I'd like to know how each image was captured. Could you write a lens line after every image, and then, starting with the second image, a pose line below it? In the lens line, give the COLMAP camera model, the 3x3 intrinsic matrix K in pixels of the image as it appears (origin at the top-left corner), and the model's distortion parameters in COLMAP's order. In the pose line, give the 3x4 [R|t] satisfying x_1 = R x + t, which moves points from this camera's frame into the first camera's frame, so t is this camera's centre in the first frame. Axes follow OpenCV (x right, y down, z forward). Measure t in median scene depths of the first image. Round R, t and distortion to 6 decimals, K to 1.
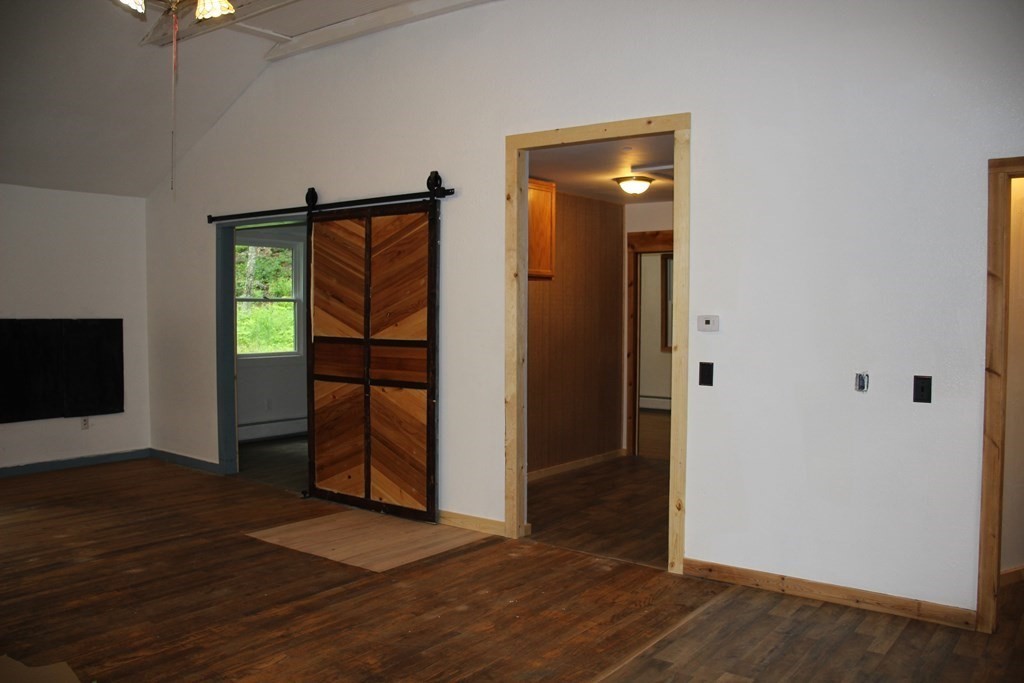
lens RADIAL K [[849.2, 0, 513.5], [0, 849.2, 340.8], [0, 0, 1]] dist [-0.145378, 0.065138]
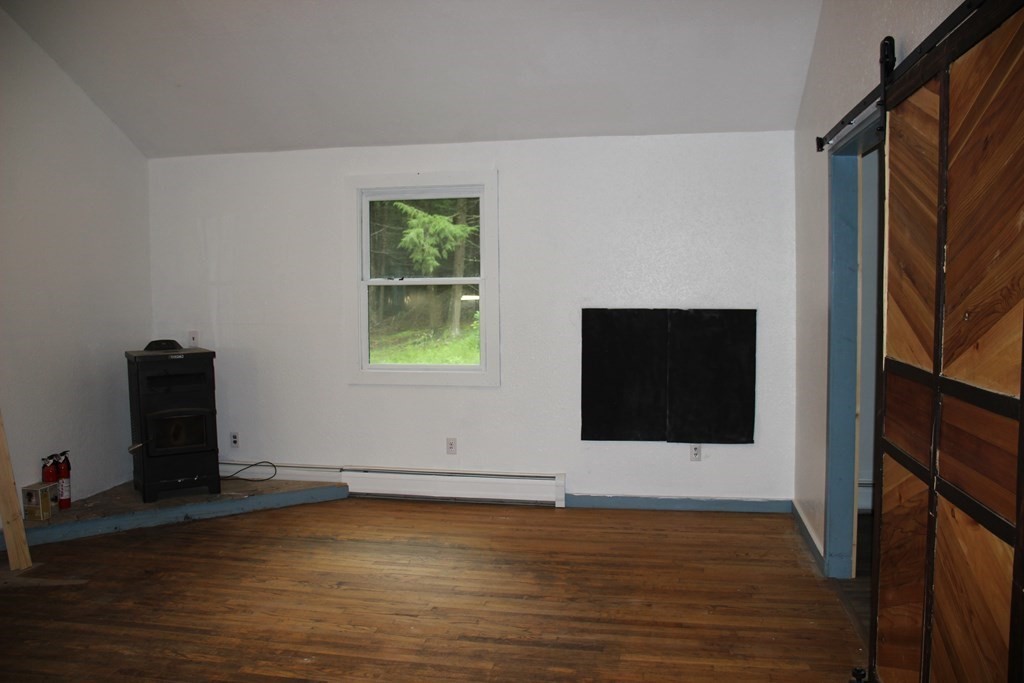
lens RADIAL K [[849.2, 0, 510.0], [0, 849.2, 350.7], [0, 0, 1]] dist [-0.145378, 0.065138]
pose [[0.455283, 0.056486, -0.888553, 0.072222], [-0.030217, 0.998391, 0.047985, -0.024545], [0.889834, 0.005003, 0.456257, 0.608802]]
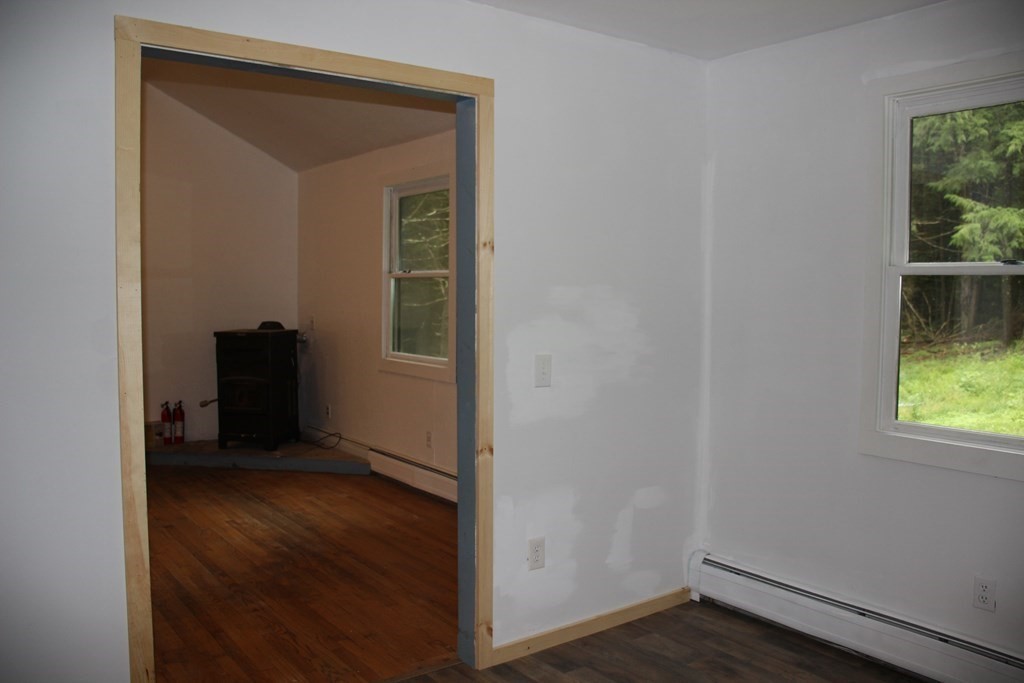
lens RADIAL K [[849.2, 0, 512.2], [0, 849.2, 340.4], [0, 0, 1]] dist [-0.145378, 0.065138]
pose [[-0.278268, 0.050249, -0.959188, 0.077423], [-0.050990, 0.996450, 0.066993, -0.046881], [0.959149, 0.067551, -0.274718, 1.300544]]
